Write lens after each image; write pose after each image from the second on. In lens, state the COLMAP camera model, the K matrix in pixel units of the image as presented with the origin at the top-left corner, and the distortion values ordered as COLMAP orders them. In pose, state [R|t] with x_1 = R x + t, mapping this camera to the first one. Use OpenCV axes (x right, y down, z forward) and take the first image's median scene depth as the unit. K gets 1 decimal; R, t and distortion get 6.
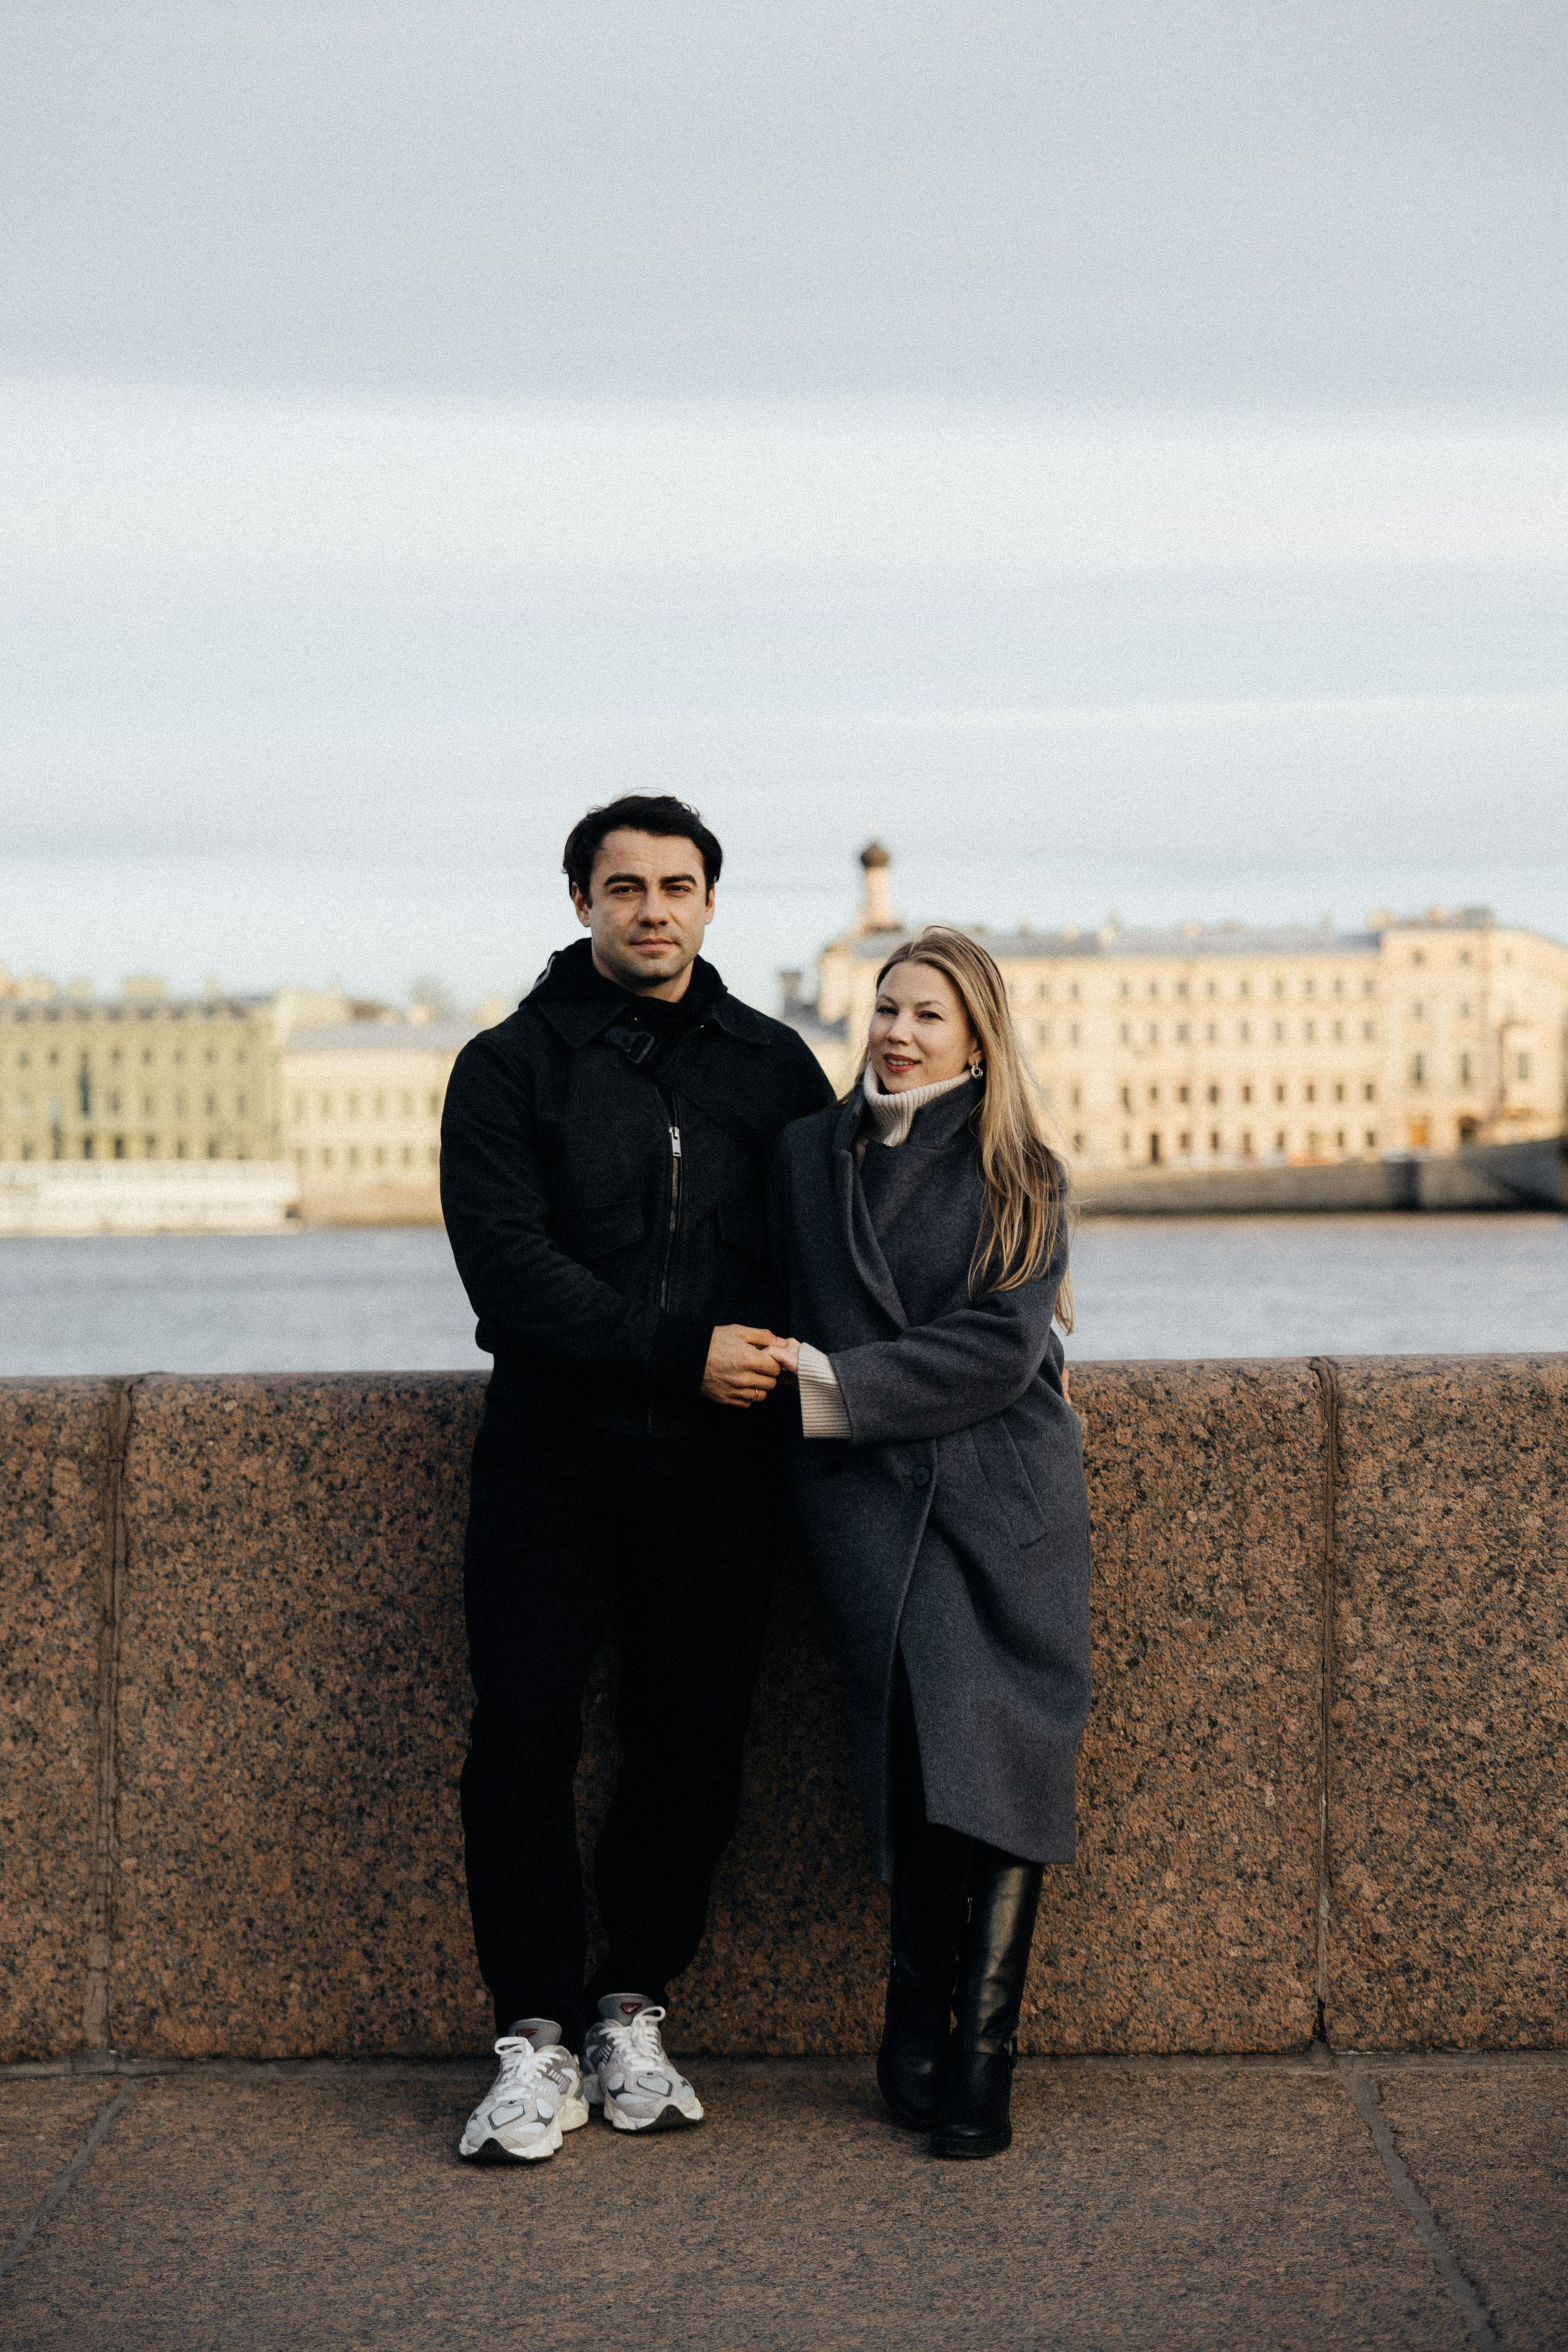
lens RADIAL K [[4200.2, 0, 675.2], [0, 4200.2, 1020.9], [0, 0, 1]] dist [0.078481, 0.000000]
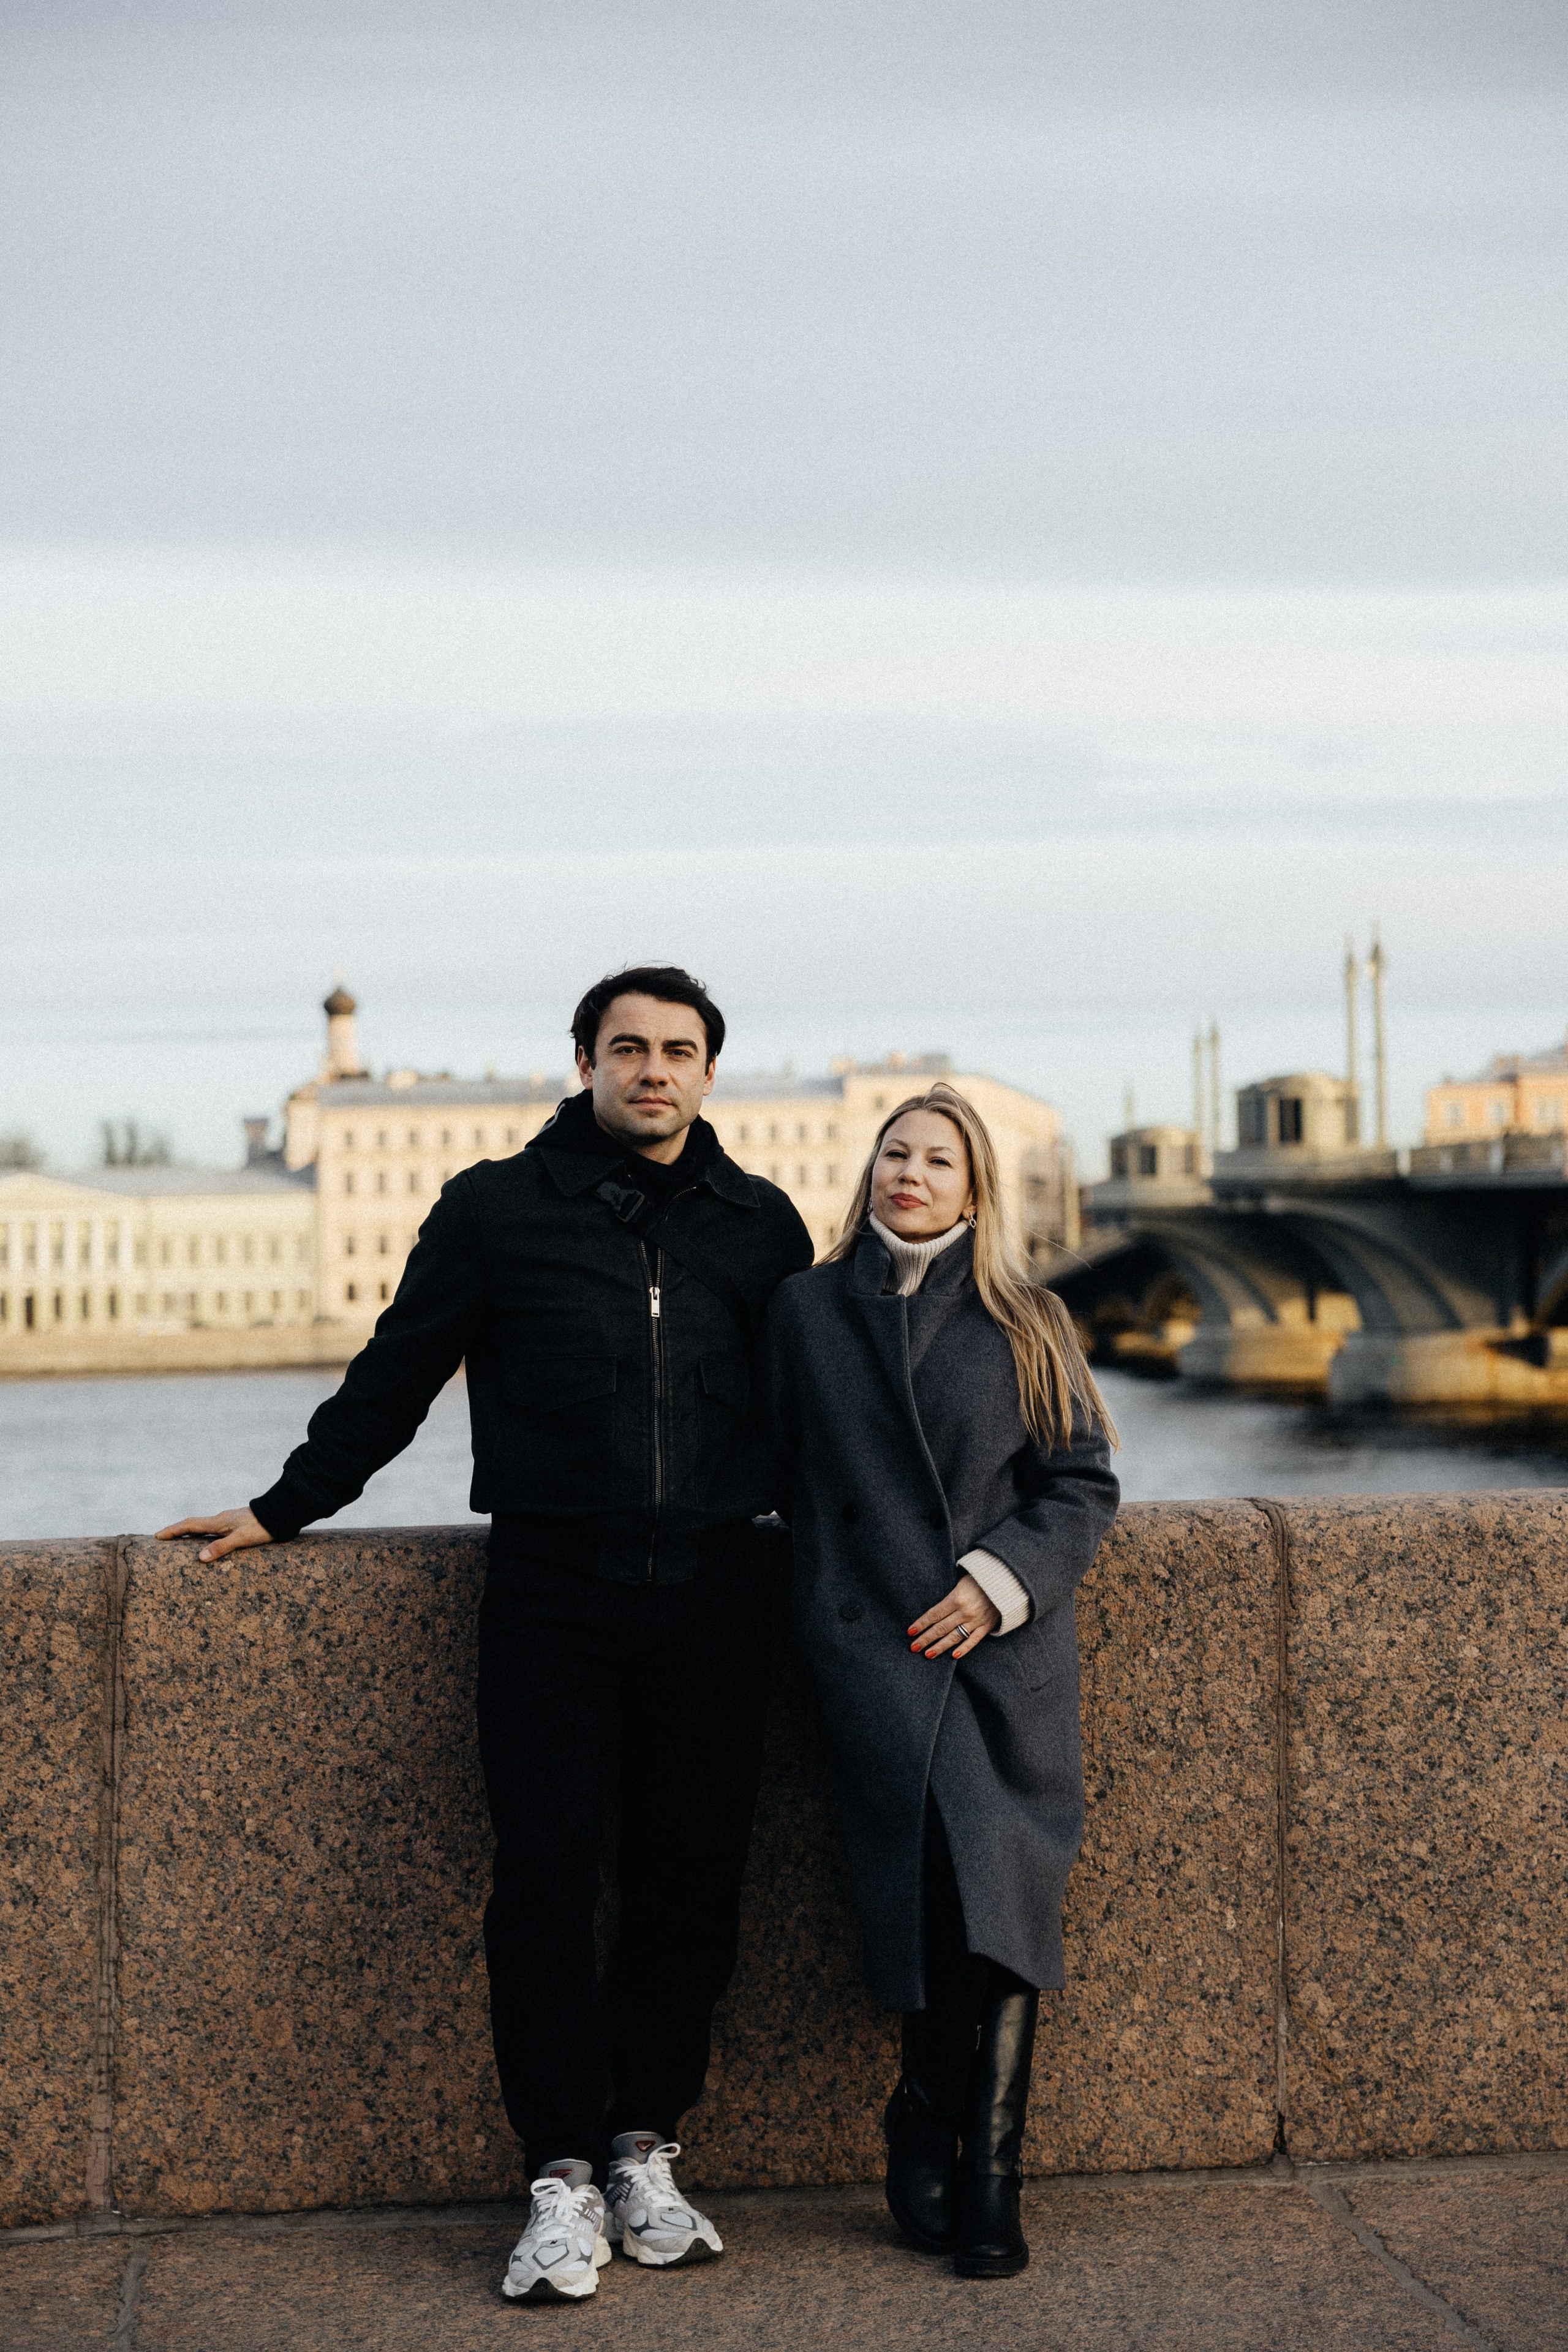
lens RADIAL K [[4200.2, 0, 714.3], [0, 4200.2, 1033.5], [0, 0, 1]] dist [0.078481, 0.000000]
pose [[0.990762, -0.002508, 0.135587, -0.127779], [0.006876, 0.999472, -0.031756, -0.004169], [-0.135436, 0.032394, 0.990256, -0.029635]]
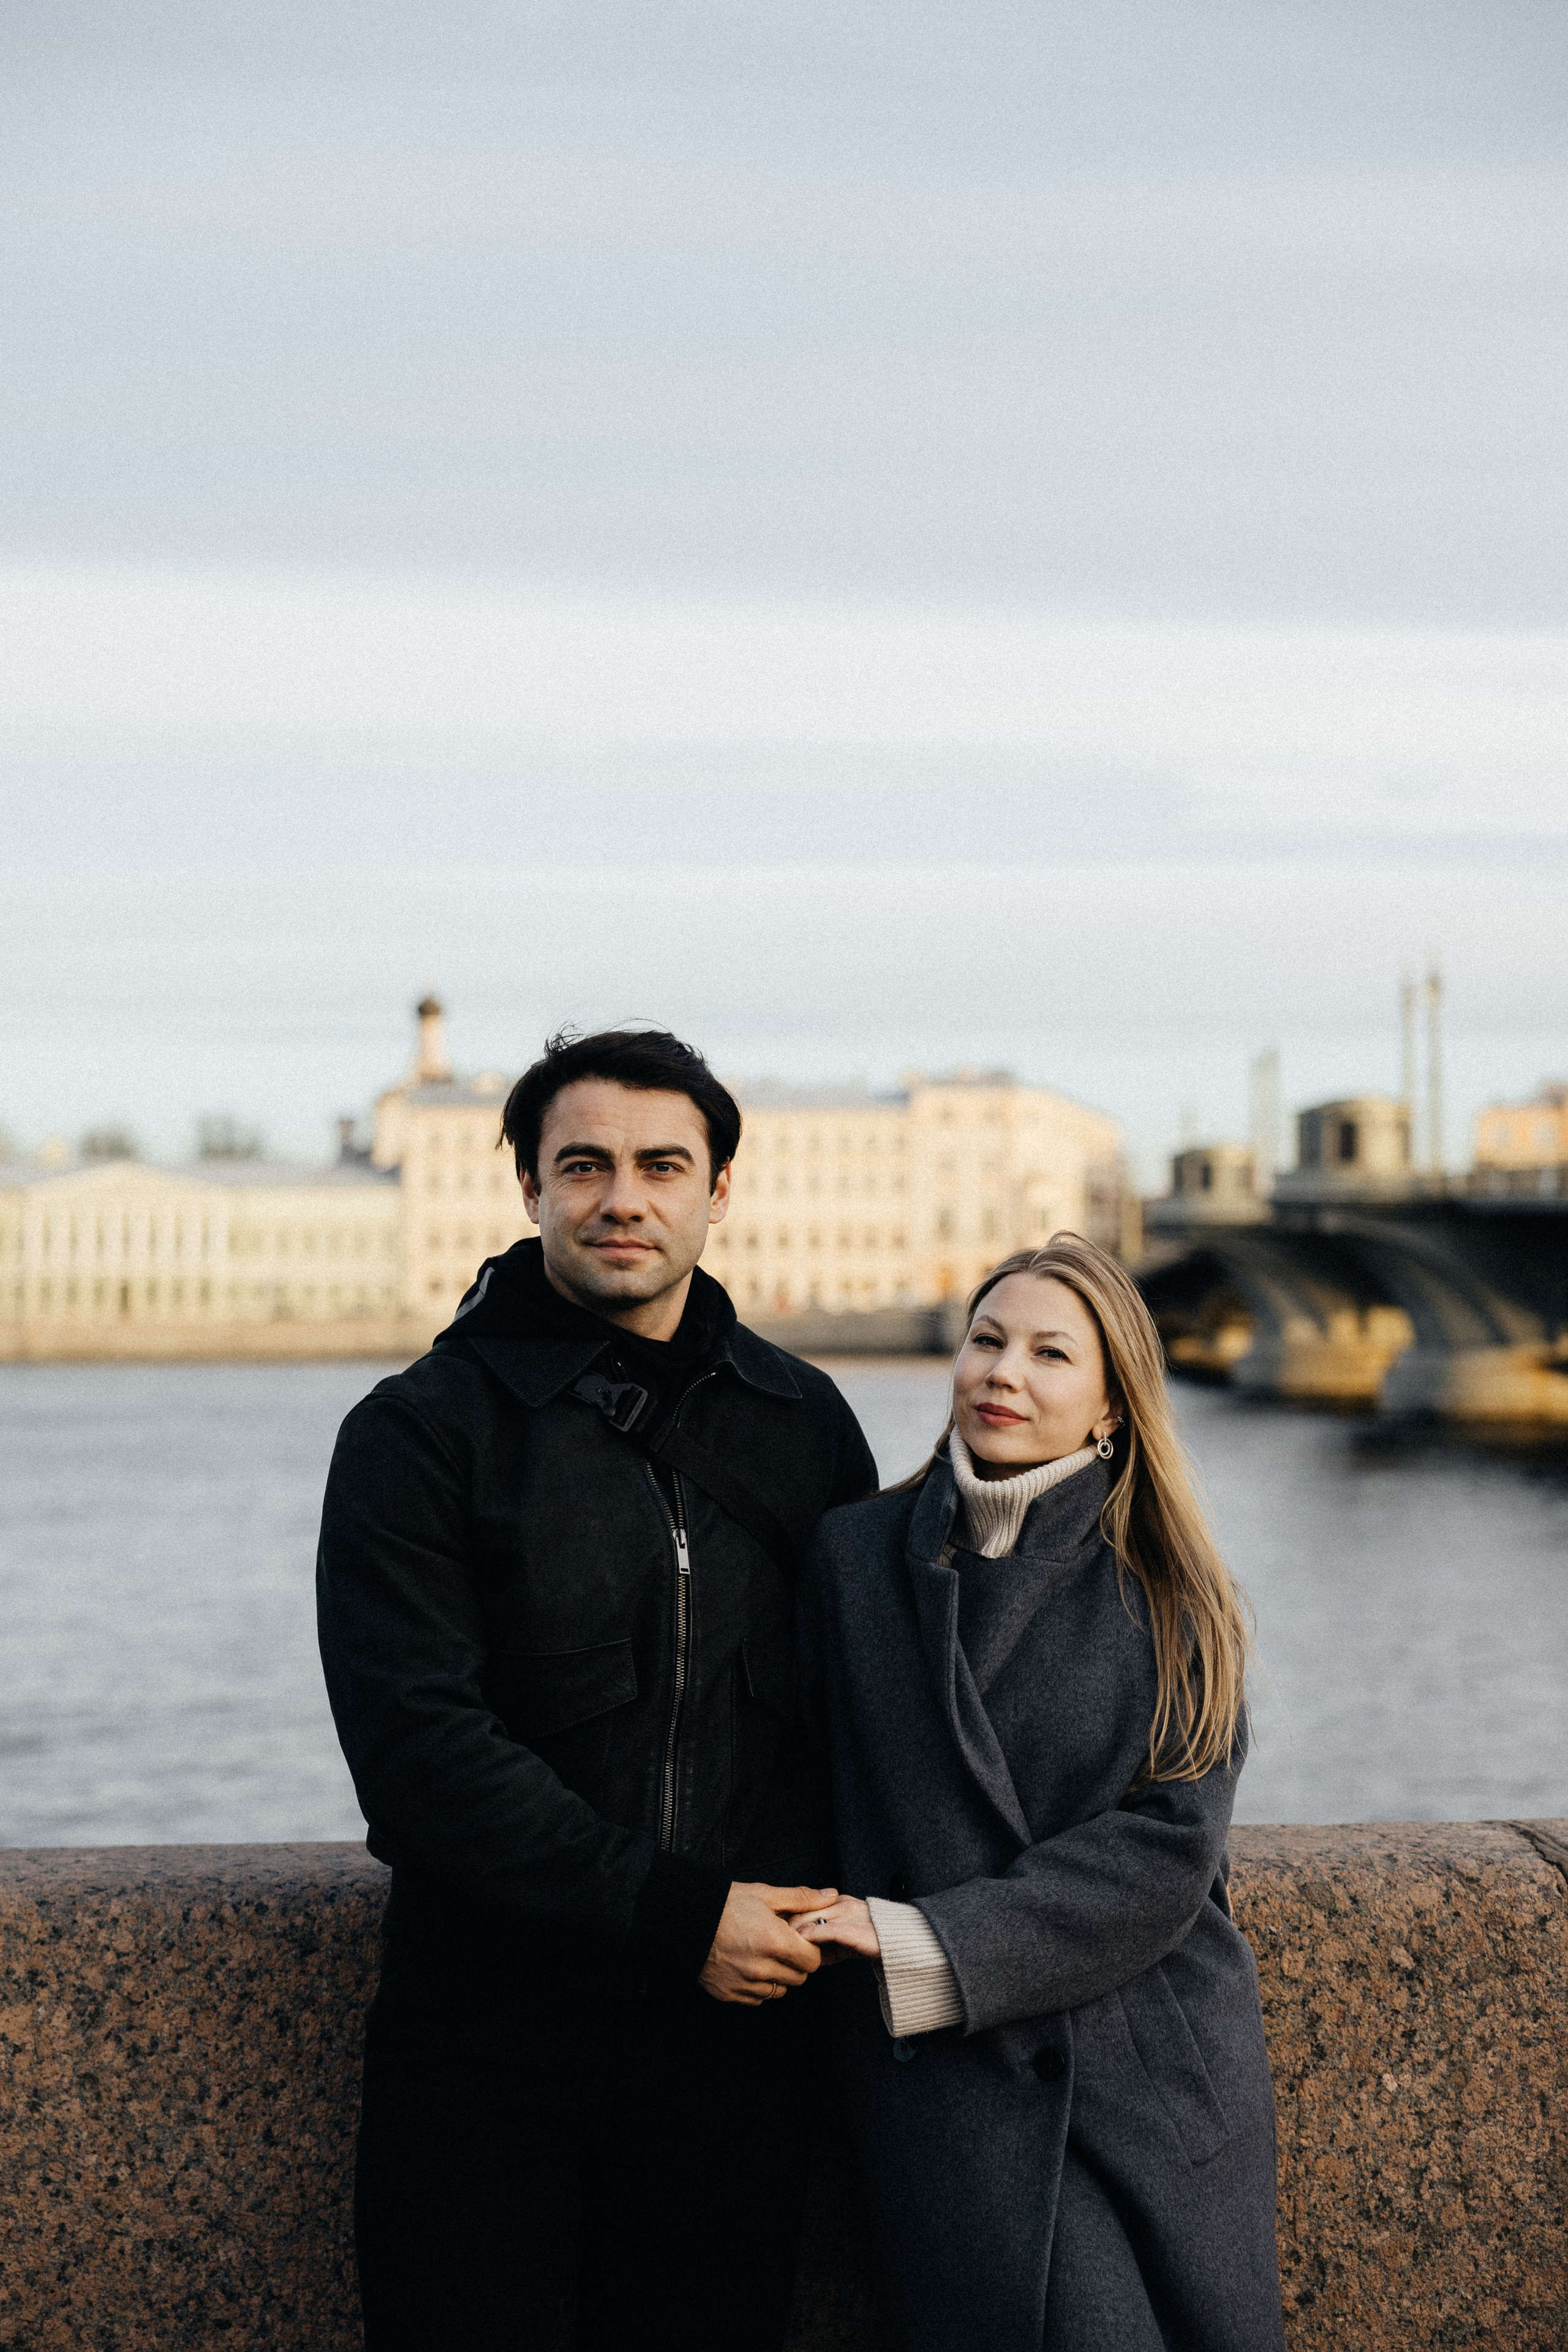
lens RADIAL K [[4027.5, 0, 720.5], [0, 4027.5, 1062.5], [0, 0, 1]] dist [0.044542, 0.000000]
pose [[0.992790, 0.017755, 0.118548, -0.068581], [-0.014664, 0.999531, -0.026894, -0.030647], [-0.118970, 0.024962, 0.992584, 0.347718]]
